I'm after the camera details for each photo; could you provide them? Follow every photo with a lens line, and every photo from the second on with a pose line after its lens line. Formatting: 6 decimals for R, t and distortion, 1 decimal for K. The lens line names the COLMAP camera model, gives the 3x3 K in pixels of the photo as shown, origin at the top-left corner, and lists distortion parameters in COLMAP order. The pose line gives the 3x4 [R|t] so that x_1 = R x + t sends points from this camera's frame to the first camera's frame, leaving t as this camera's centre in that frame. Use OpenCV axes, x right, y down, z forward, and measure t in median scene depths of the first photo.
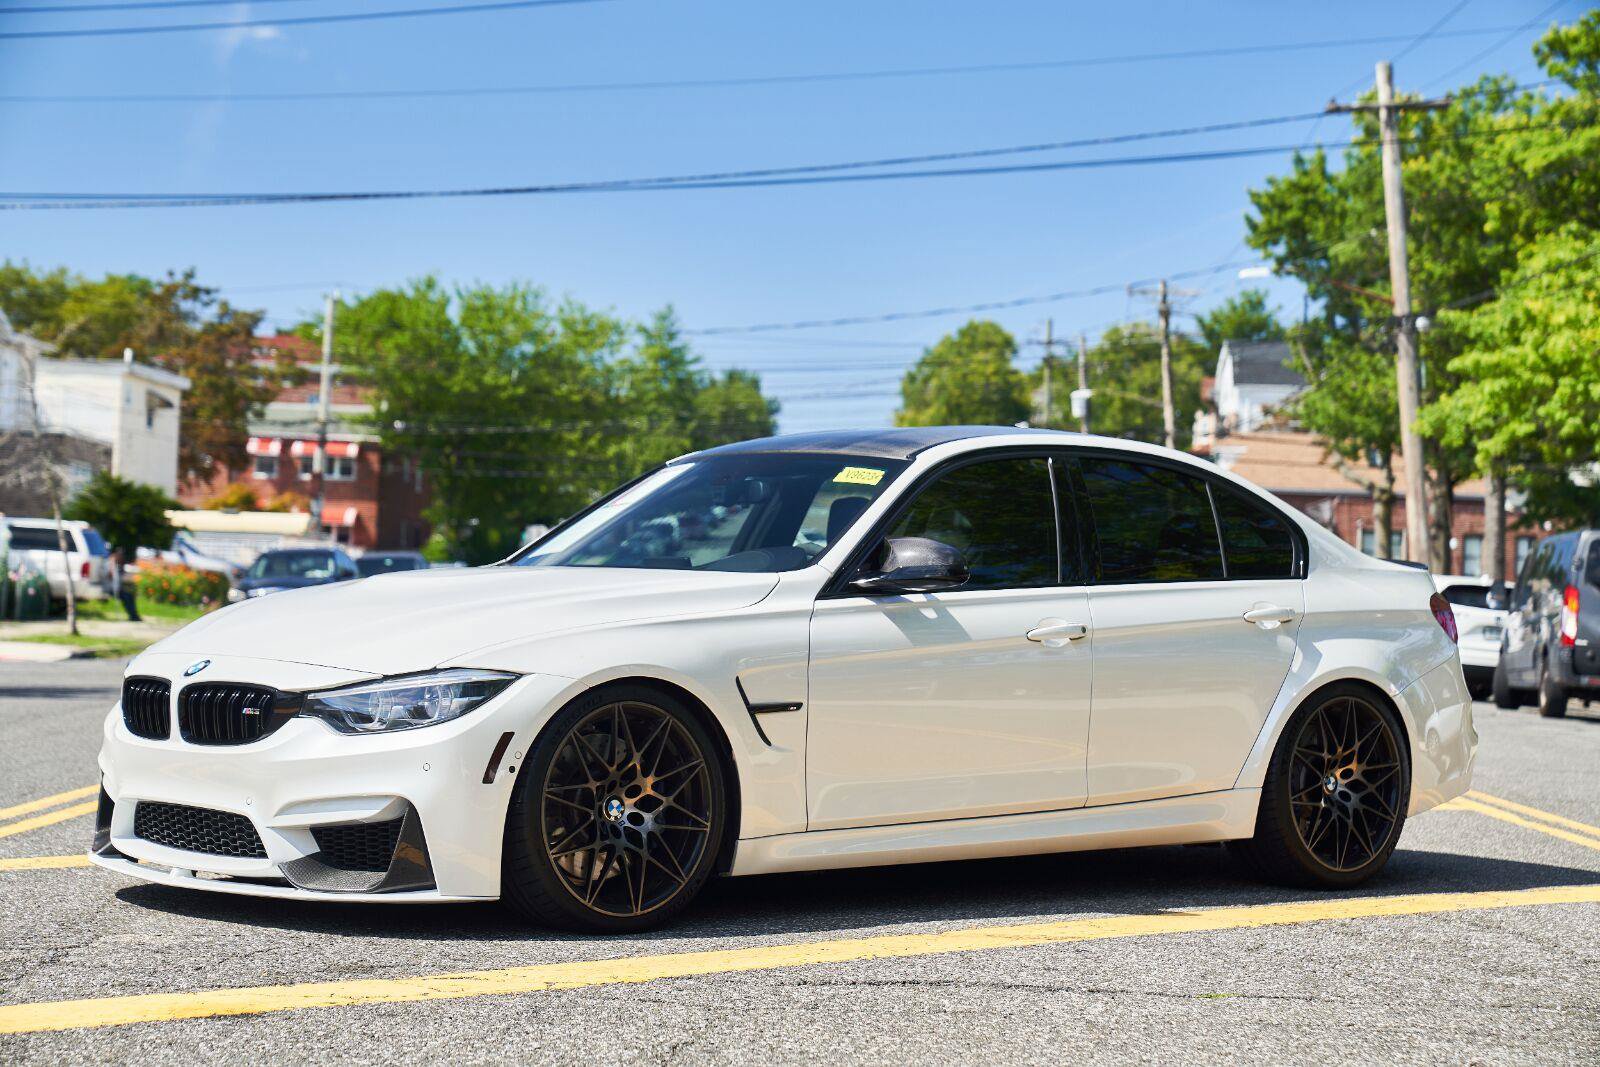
lens RADIAL K [[3326.1, 0, 800.0], [0, 3326.1, 510.3], [0, 0, 1]] dist [-0.005020, 0.292279]
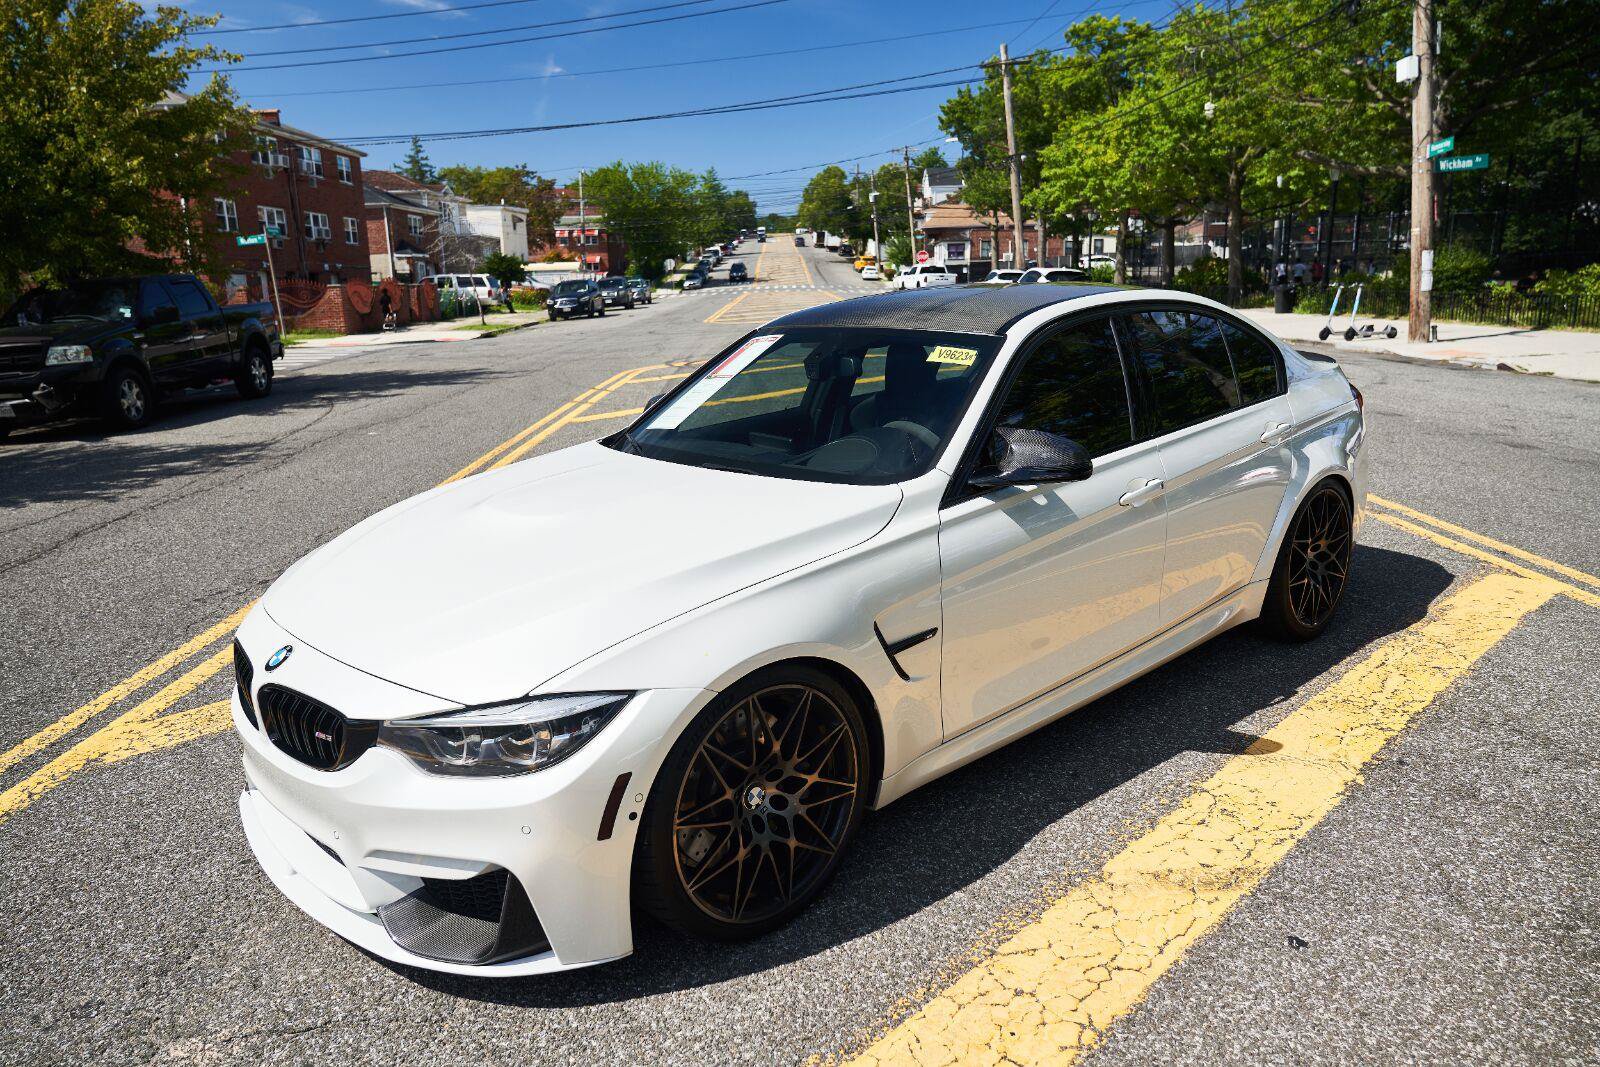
lens RADIAL K [[1135.4, 0, 789.6], [0, 1135.4, 547.9], [0, 0, 1]] dist [-0.001170, -0.003078]
pose [[0.997973, -0.063282, 0.006655, -0.006905], [0.059309, 0.962980, 0.262969, -0.008573], [-0.023050, -0.262041, 0.964781, 0.112656]]
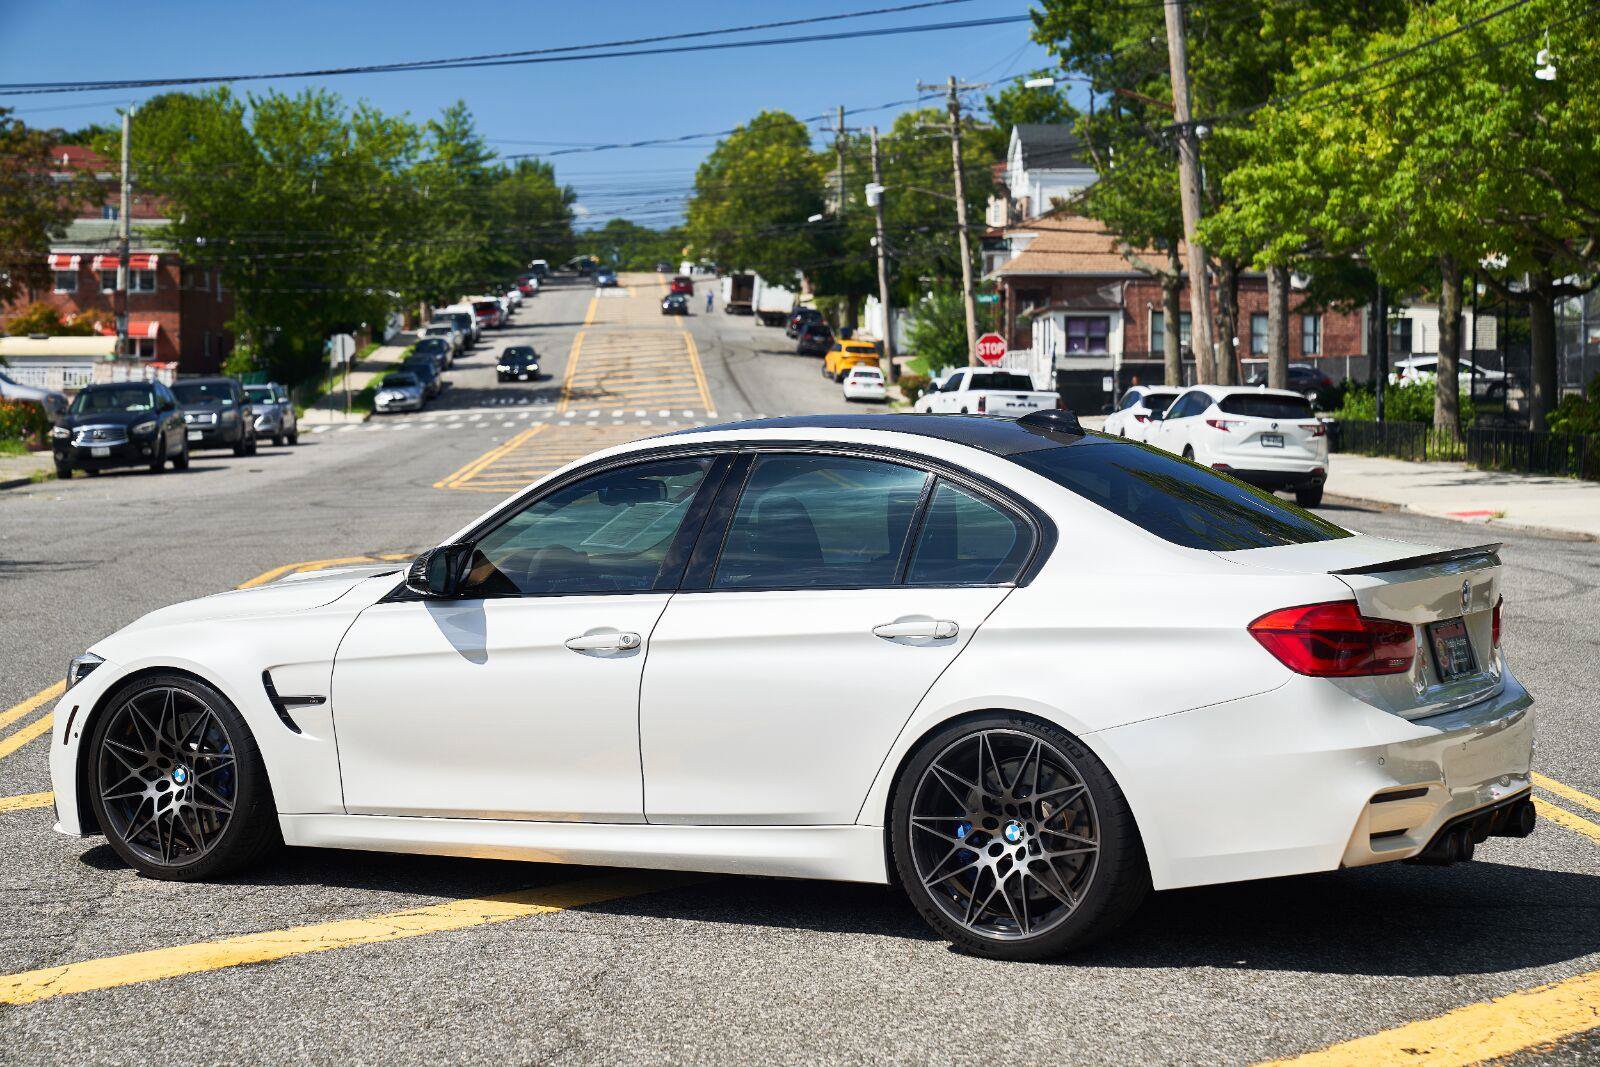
lens RADIAL K [[3358.3, 0, 777.2], [0, 3358.3, 506.8], [0, 0, 1]] dist [0.010201, -0.099385]
pose [[0.998026, -0.034507, 0.052464, -0.003465], [0.030864, 0.997158, 0.068729, -0.013798], [-0.054686, -0.066974, 0.996255, -0.039310]]
